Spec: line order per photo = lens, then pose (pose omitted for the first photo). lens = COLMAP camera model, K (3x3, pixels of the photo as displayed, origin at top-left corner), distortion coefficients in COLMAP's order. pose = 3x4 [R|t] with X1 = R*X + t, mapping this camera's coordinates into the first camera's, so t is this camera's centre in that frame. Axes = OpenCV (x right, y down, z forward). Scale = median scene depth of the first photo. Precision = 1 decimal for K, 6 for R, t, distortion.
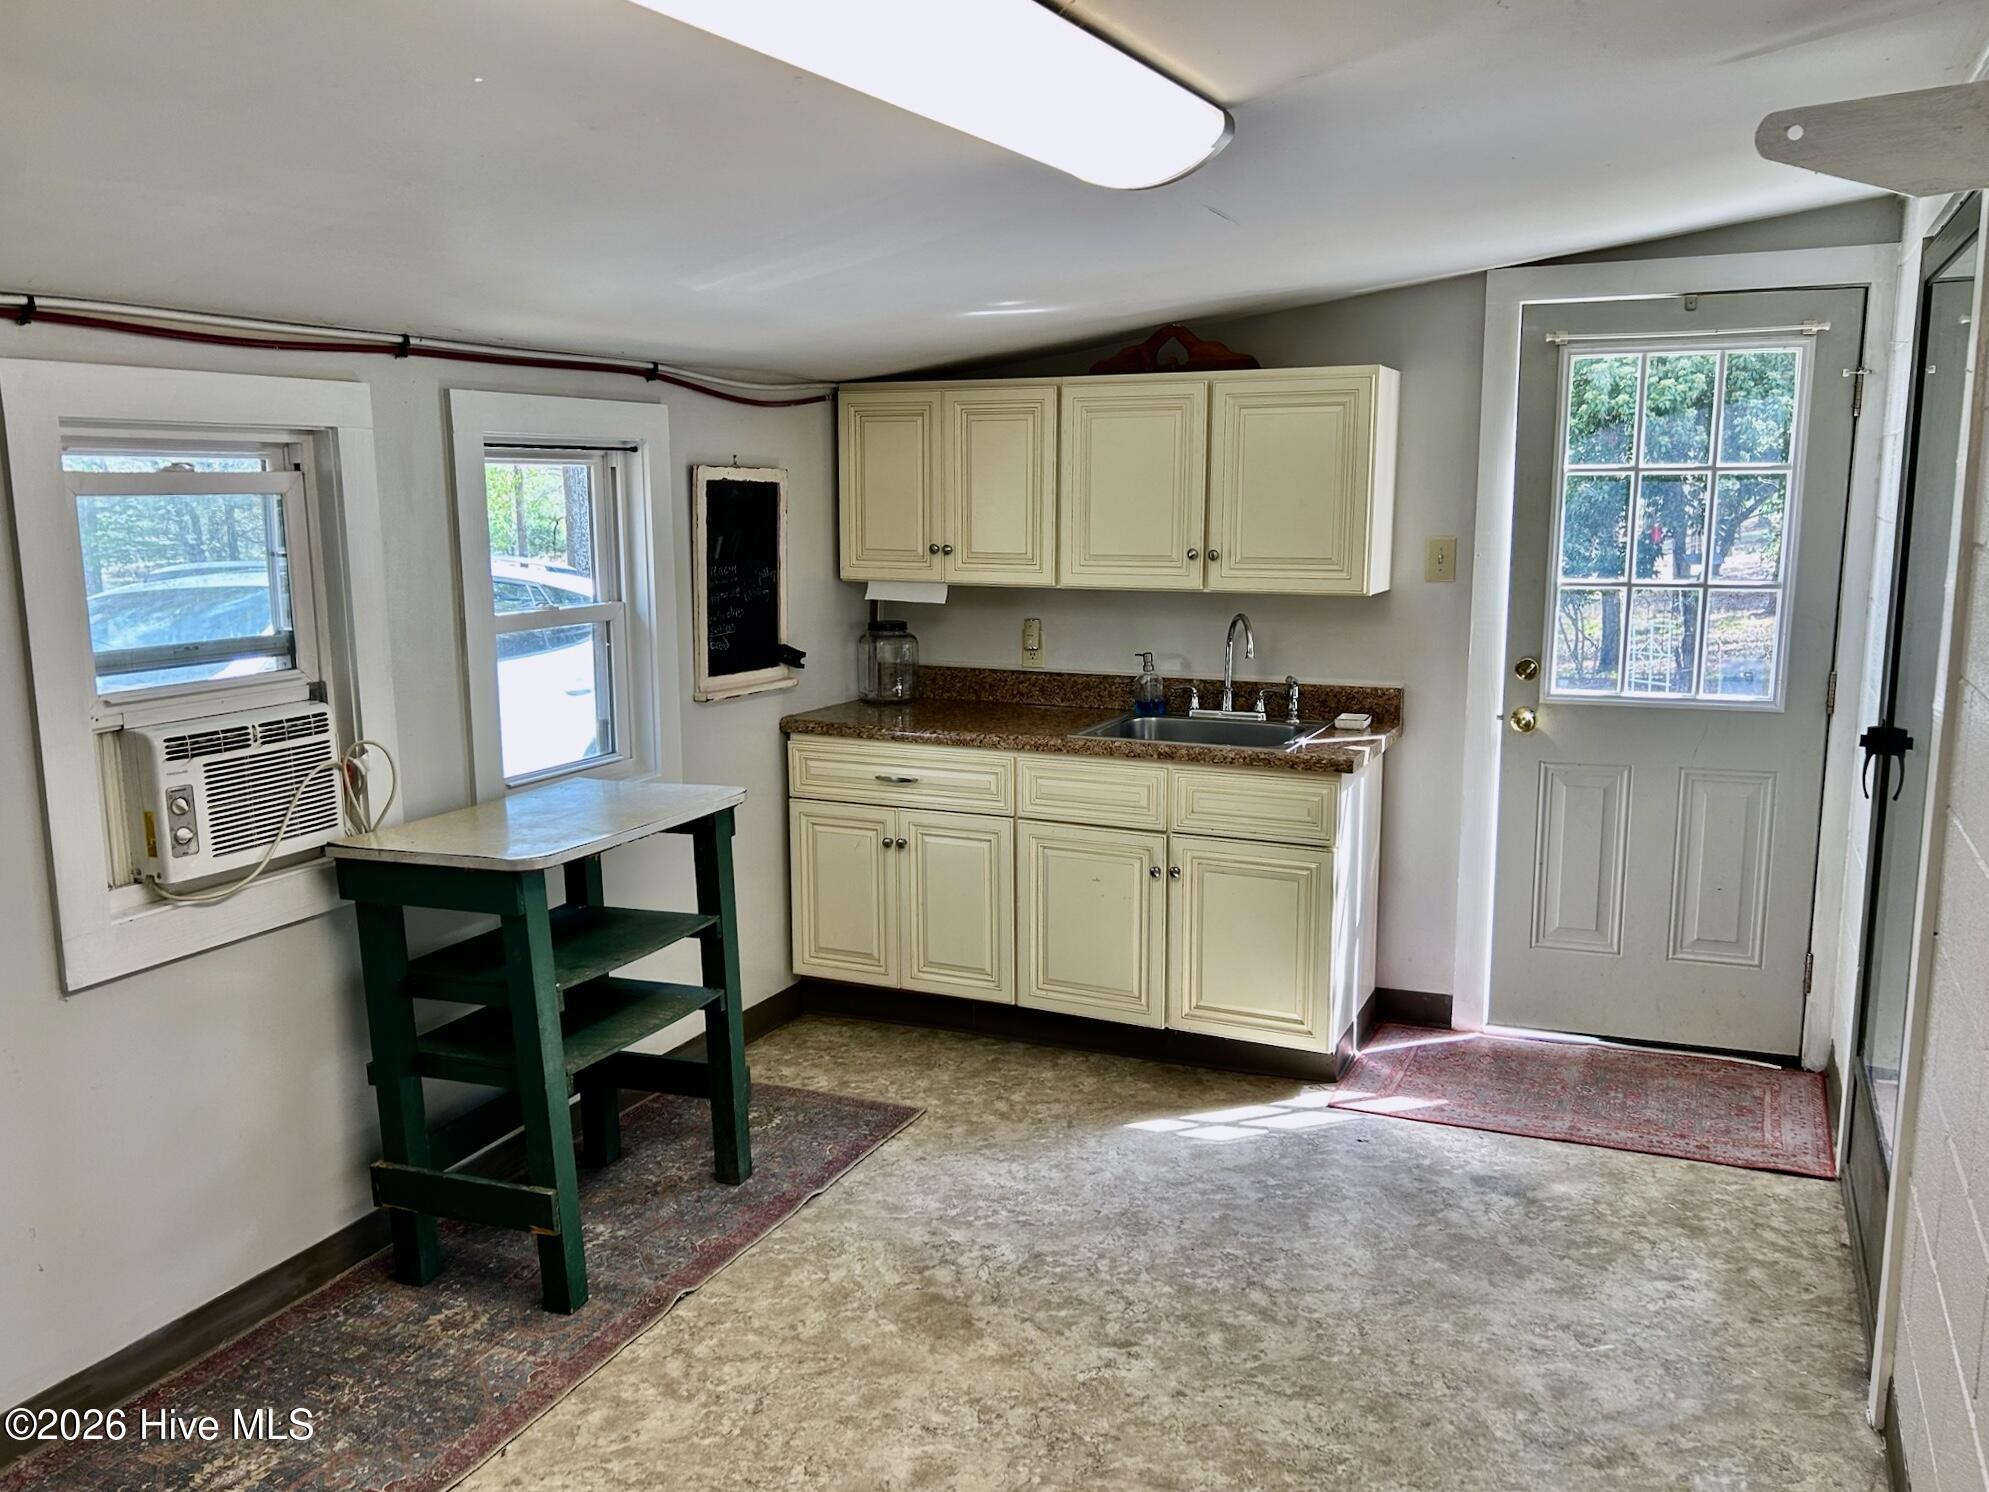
lens RADIAL K [[1512.7, 0, 1007.1], [0, 1512.7, 738.9], [0, 0, 1]] dist [0.062536, -0.064066]
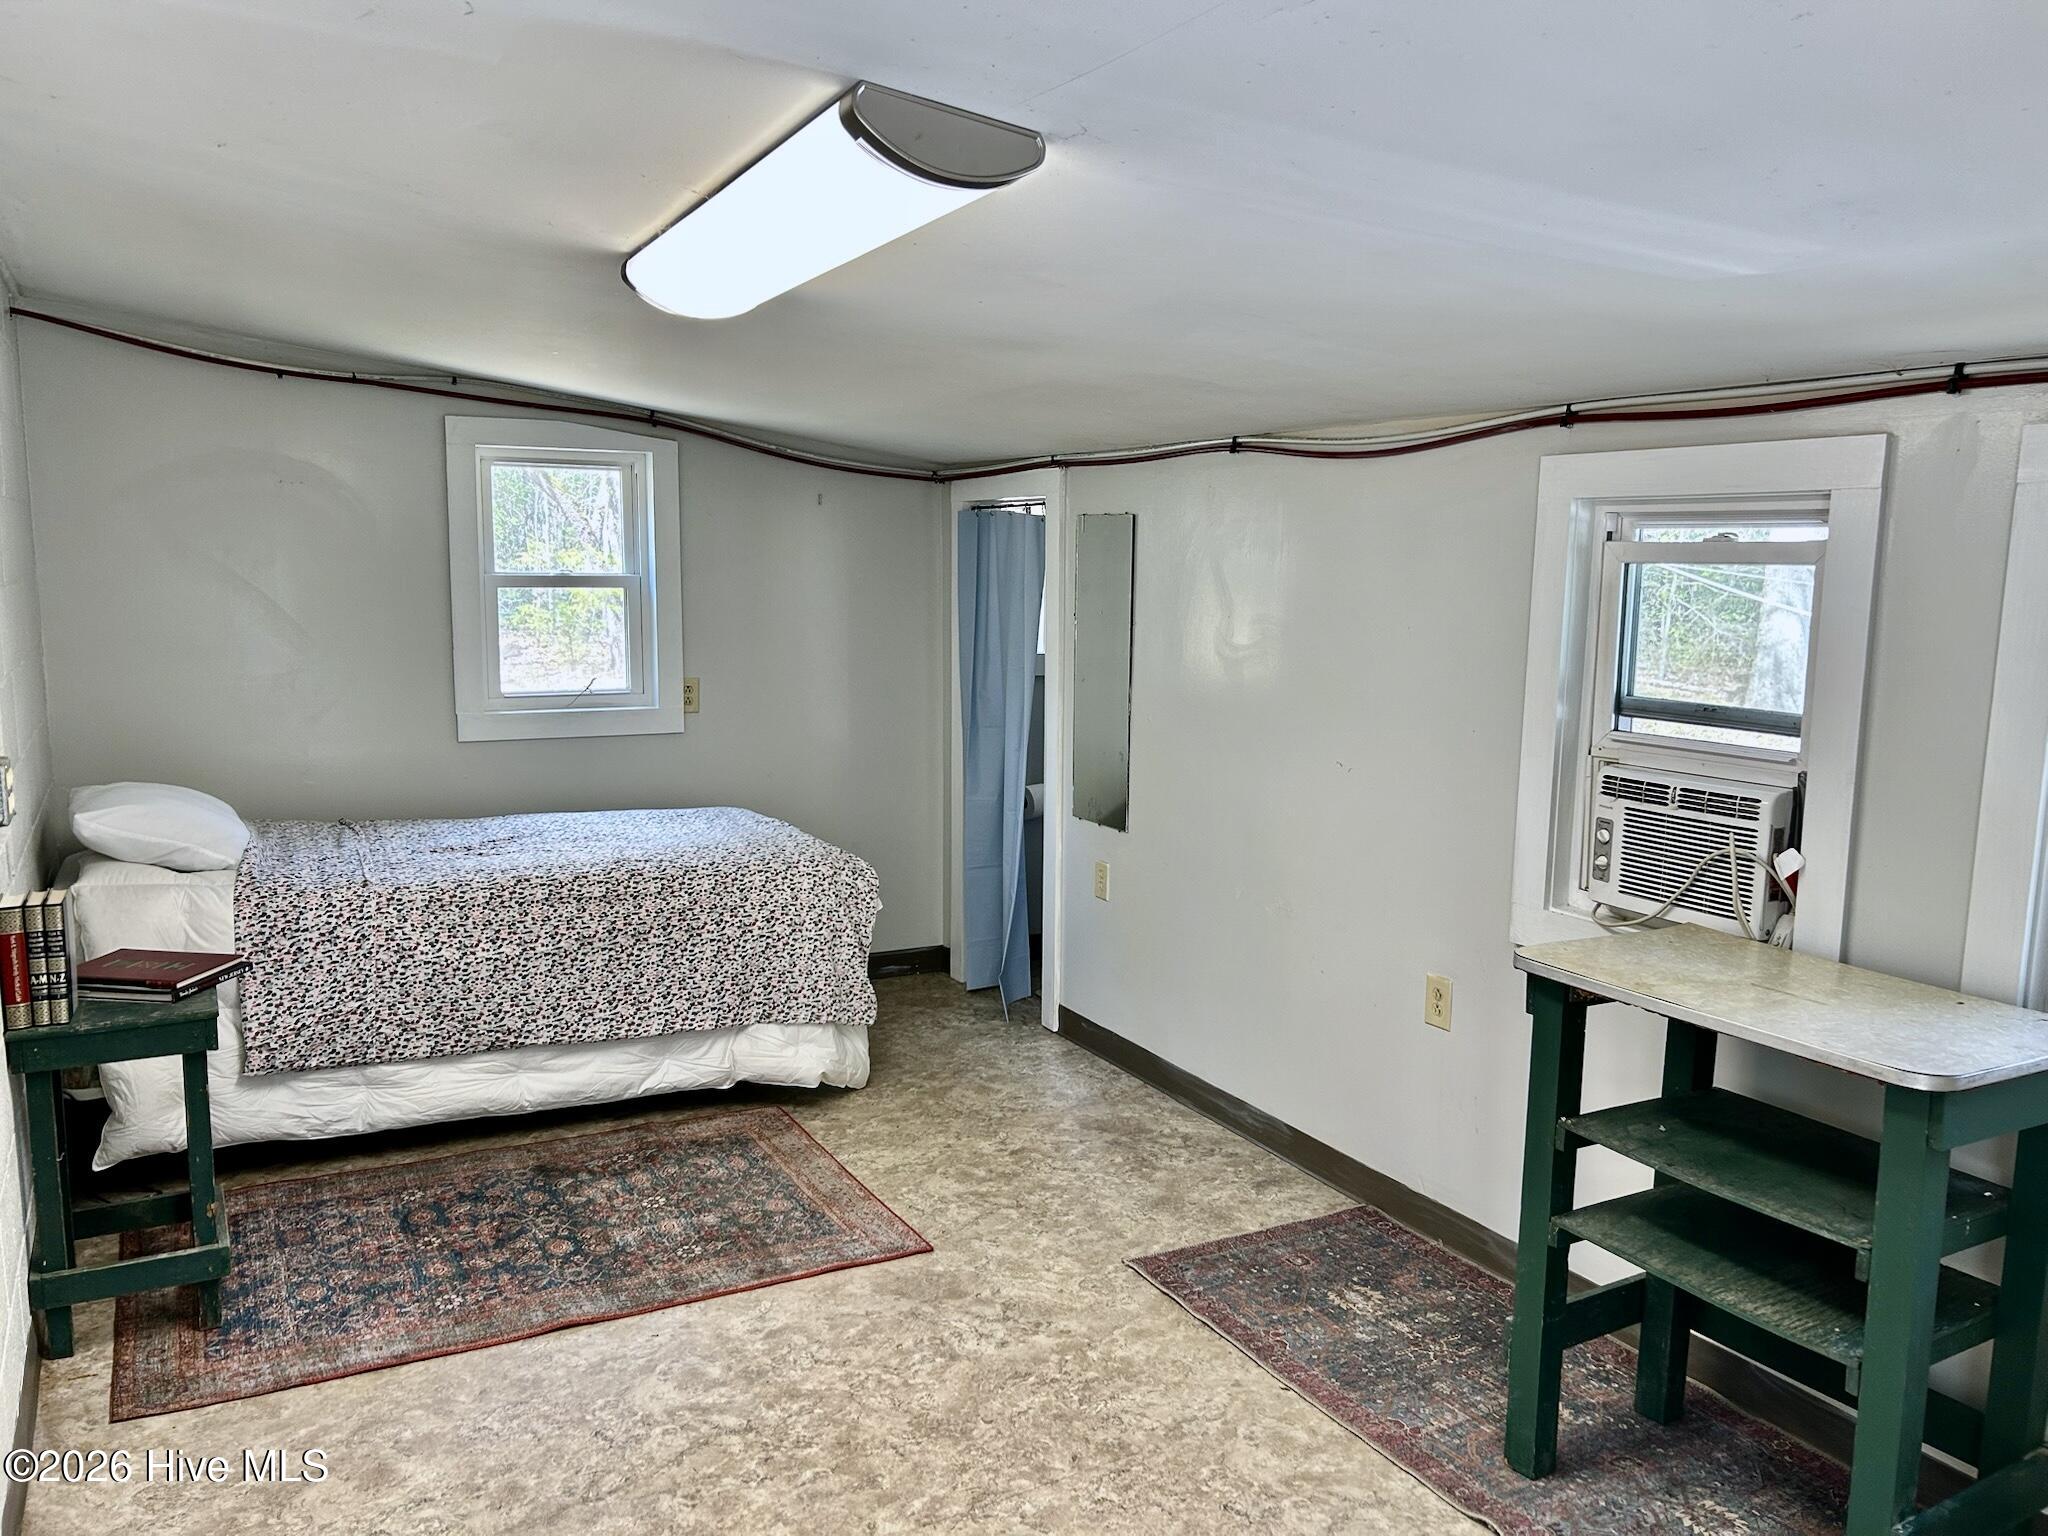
lens RADIAL K [[1557.5, 0, 1014.0], [0, 1557.5, 767.9], [0, 0, 1]] dist [0.062536, -0.064066]
pose [[-0.591304, 0.117983, -0.797772, 0.745951], [-0.135053, 0.960783, 0.242191, -0.200142], [0.795060, 0.250950, -0.552181, 1.133718]]
